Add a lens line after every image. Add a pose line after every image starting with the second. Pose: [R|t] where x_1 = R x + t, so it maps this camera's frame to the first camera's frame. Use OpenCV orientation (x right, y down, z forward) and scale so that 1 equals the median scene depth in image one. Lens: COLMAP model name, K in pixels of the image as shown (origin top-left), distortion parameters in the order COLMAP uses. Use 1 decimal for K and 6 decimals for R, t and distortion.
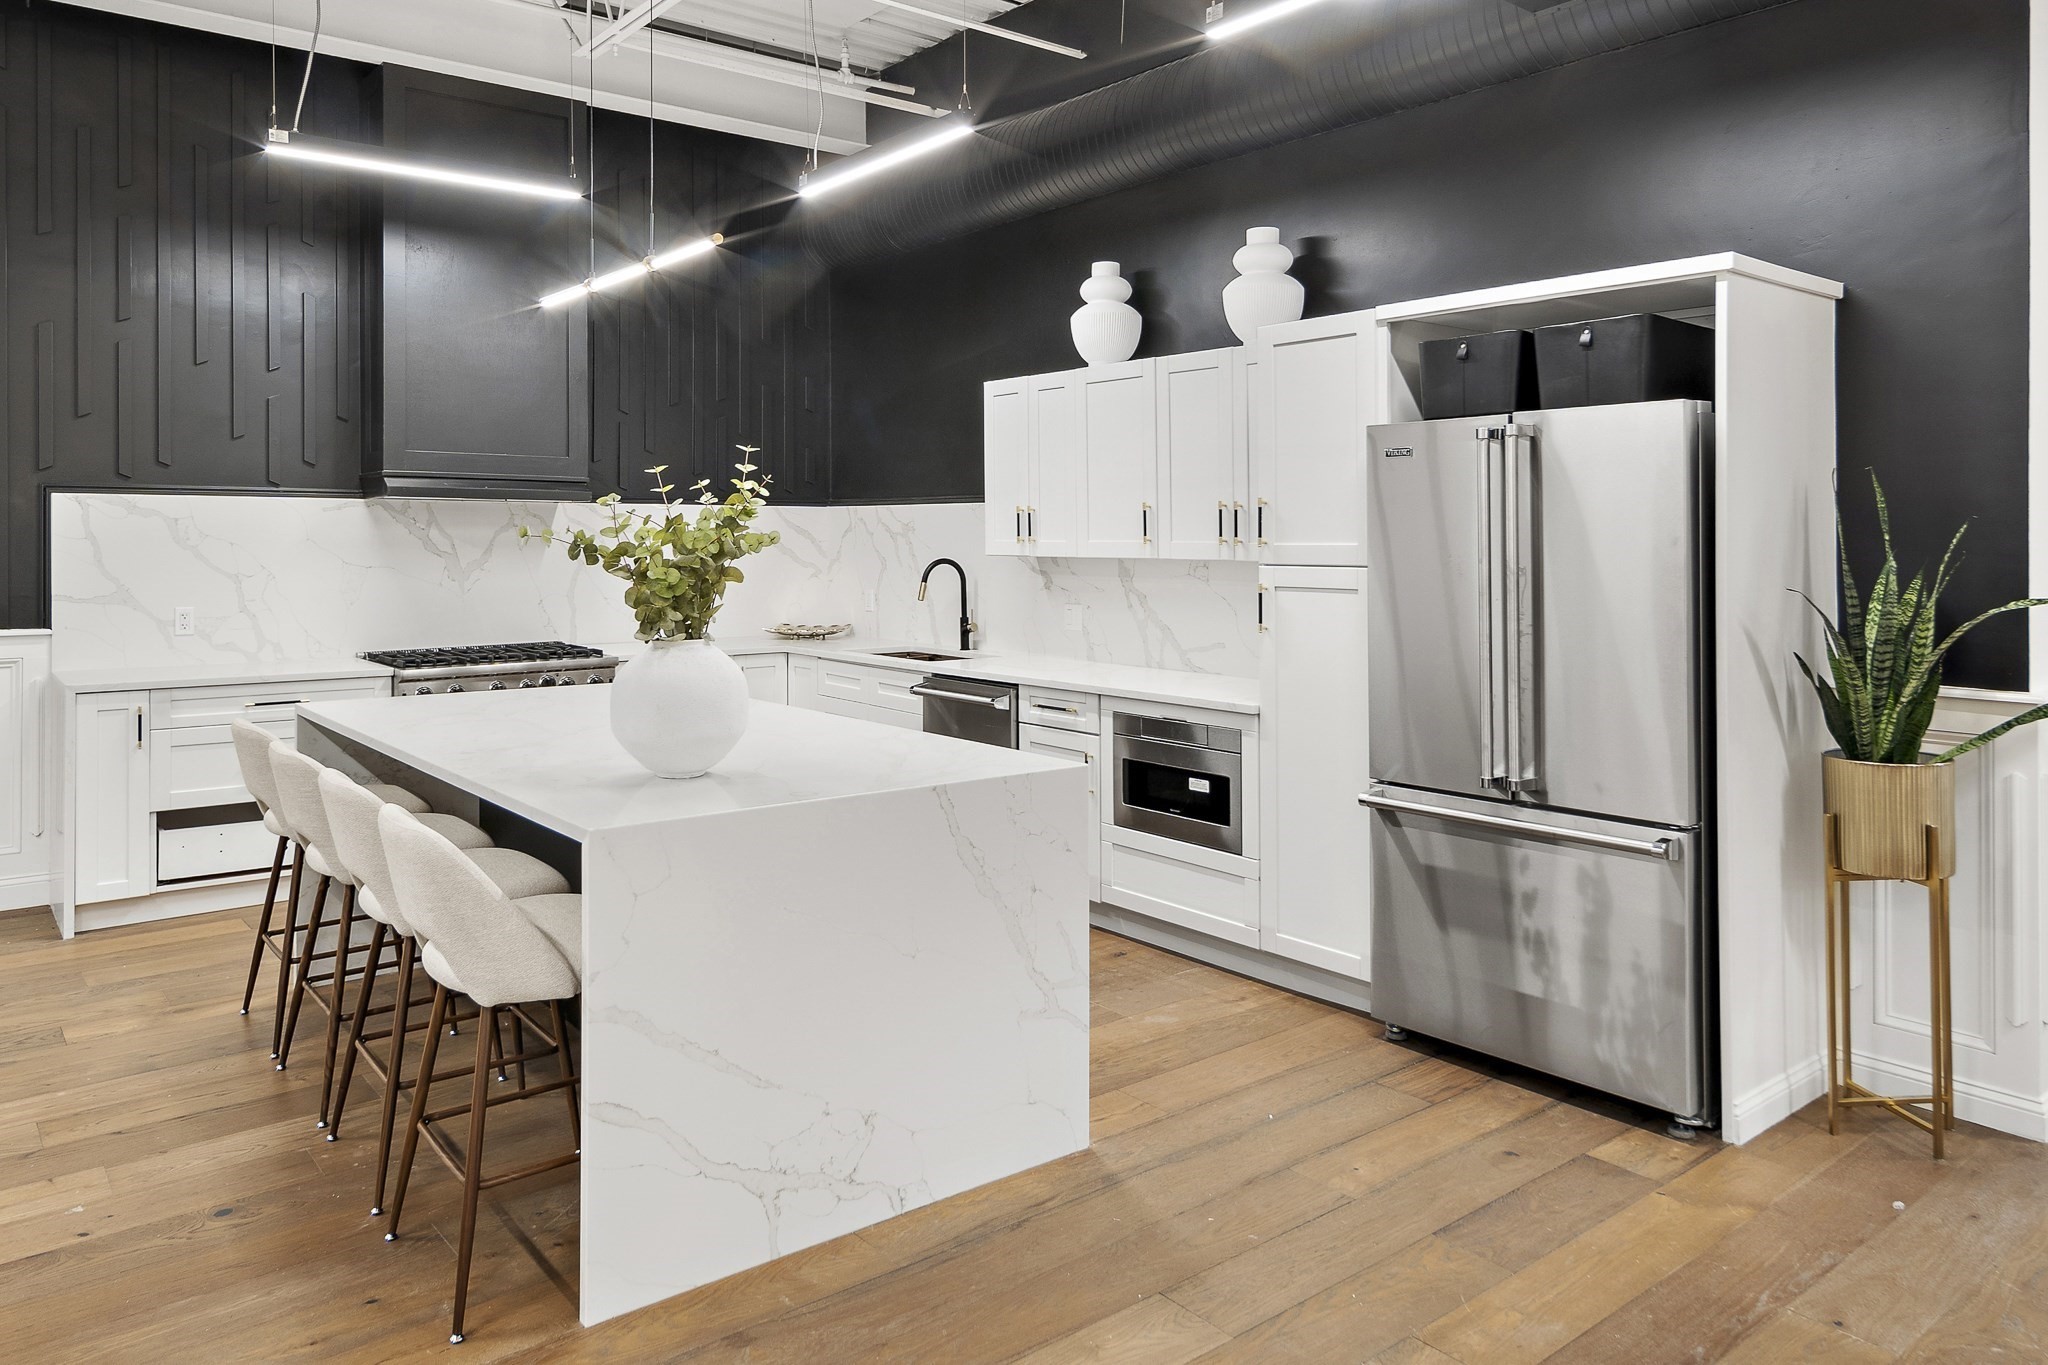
lens RADIAL K [[1364.1, 0, 1020.4], [0, 1364.1, 528.8], [0, 0, 1]] dist [0.000080, 0.000677]
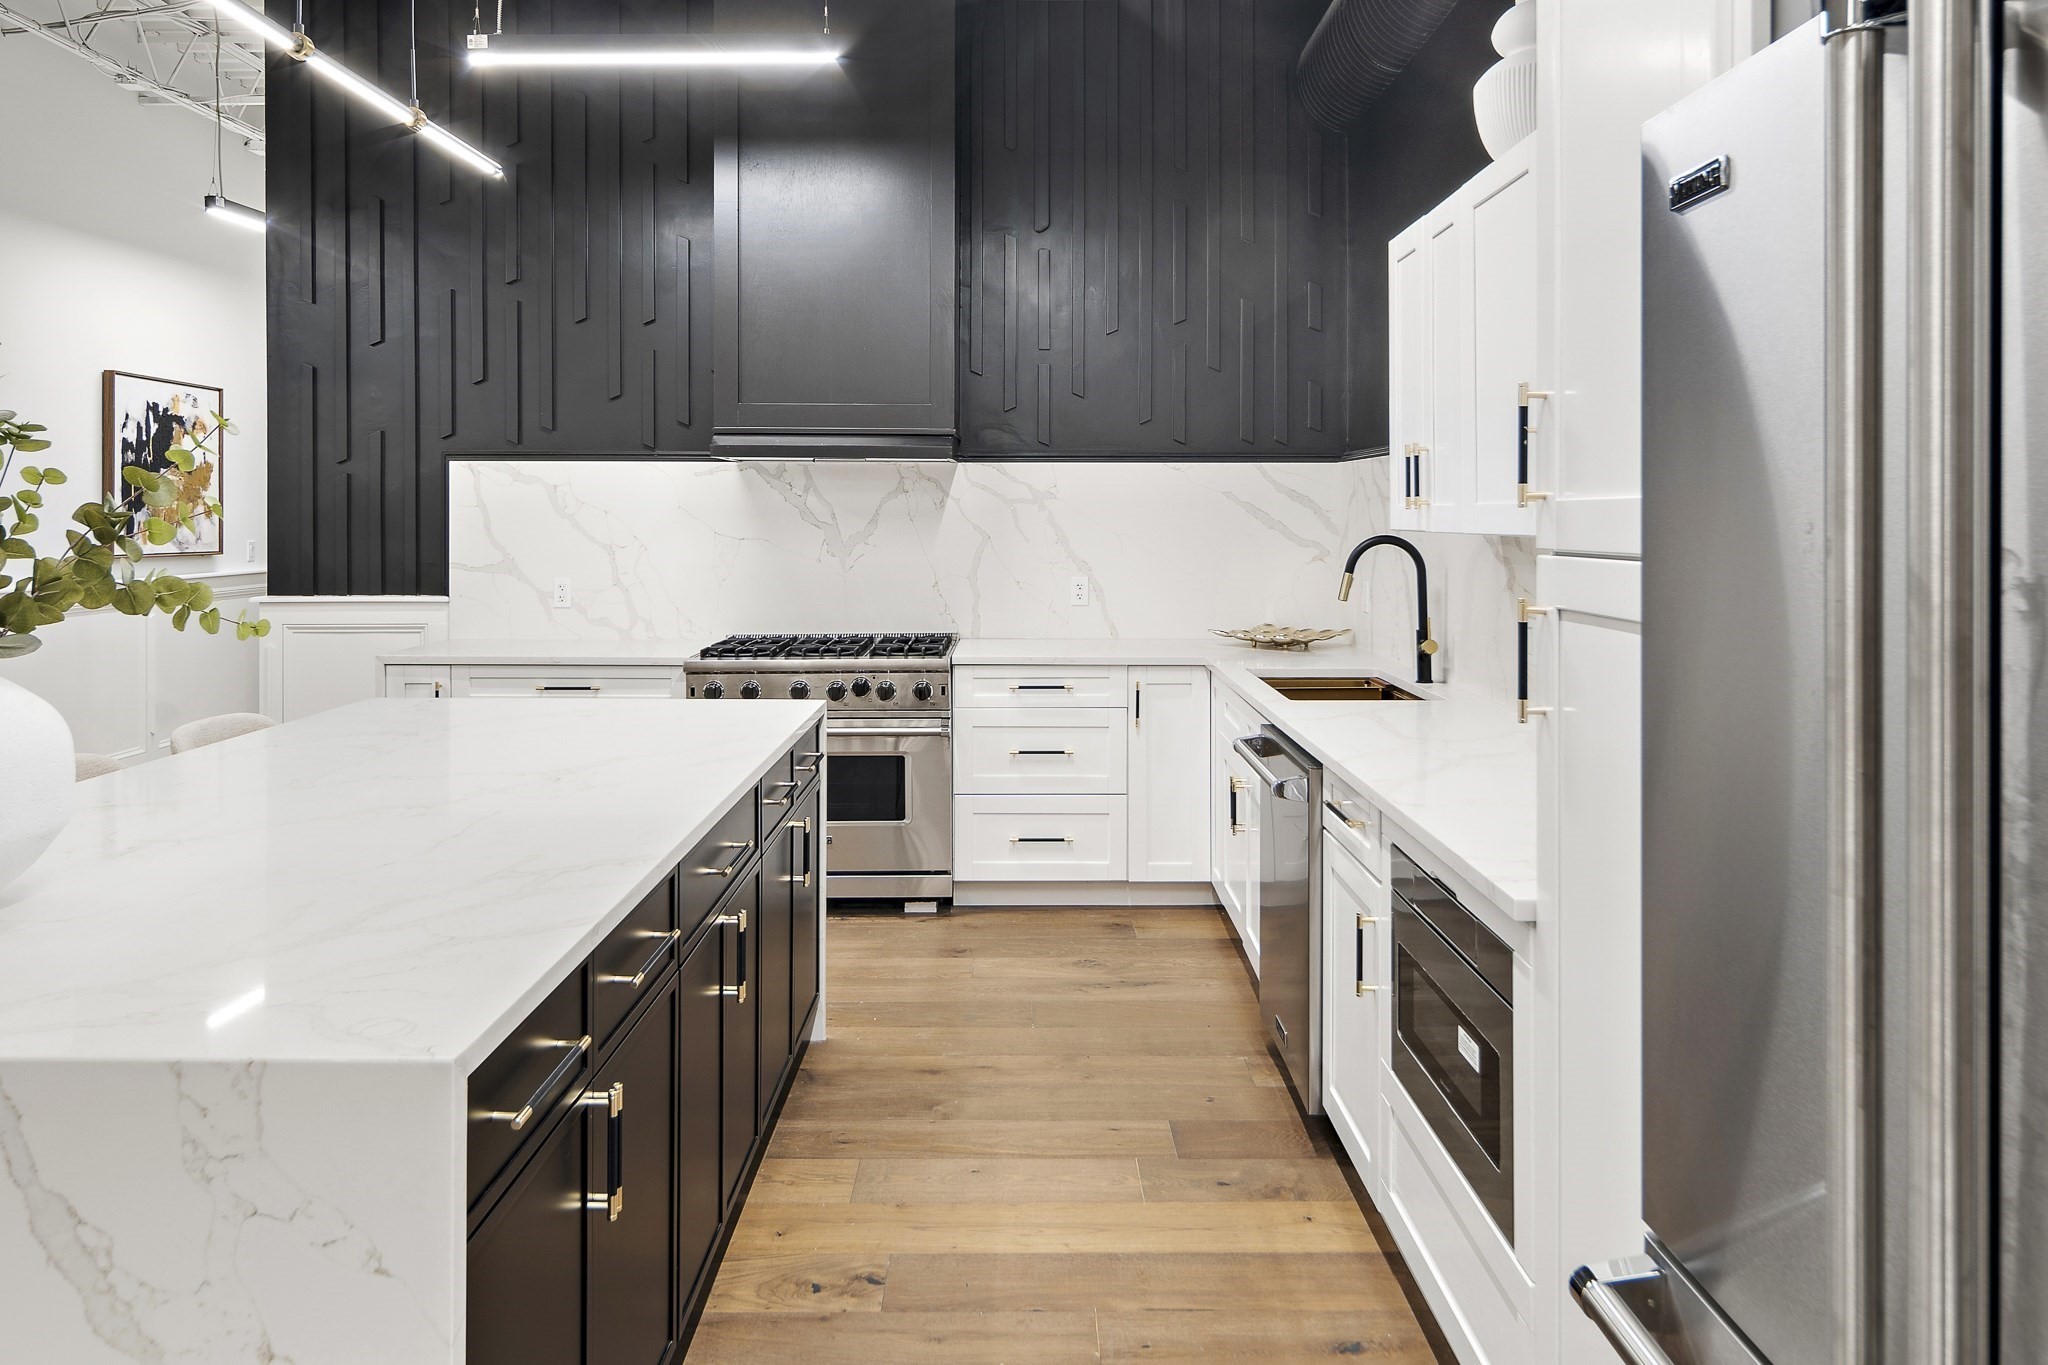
lens RADIAL K [[1364.1, 0, 1020.4], [0, 1364.1, 528.8], [0, 0, 1]] dist [0.000080, 0.000677]
pose [[0.775144, 0.005923, -0.631757, 0.235216], [0.003594, 0.999899, 0.013784, 0.010545], [0.631774, -0.012955, 0.775044, 0.456654]]
